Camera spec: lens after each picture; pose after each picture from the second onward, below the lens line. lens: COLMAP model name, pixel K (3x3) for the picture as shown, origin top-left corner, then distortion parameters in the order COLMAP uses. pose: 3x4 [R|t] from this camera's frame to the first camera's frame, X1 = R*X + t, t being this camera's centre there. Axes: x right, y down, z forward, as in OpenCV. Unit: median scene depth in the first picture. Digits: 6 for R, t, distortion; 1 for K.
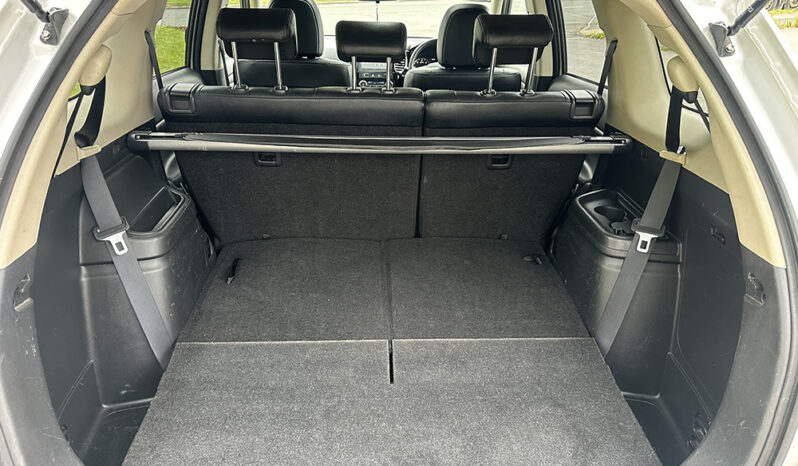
lens RADIAL K [[546.6, 0, 392.5], [0, 546.6, 231.6], [0, 0, 1]] dist [0.031041, -0.061329]
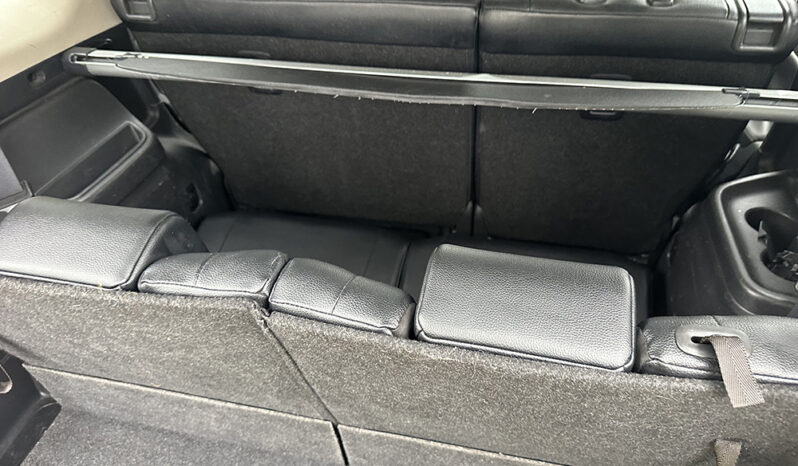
lens RADIAL K [[567.4, 0, 397.3], [0, 567.4, 231.0], [0, 0, 1]] dist [-0.027274, -0.001123]
pose [[0.963089, 0.120541, -0.240684, 0.185044], [-0.062644, 0.969948, 0.235109, -0.168220], [0.261791, -0.211353, 0.941698, 0.393500]]
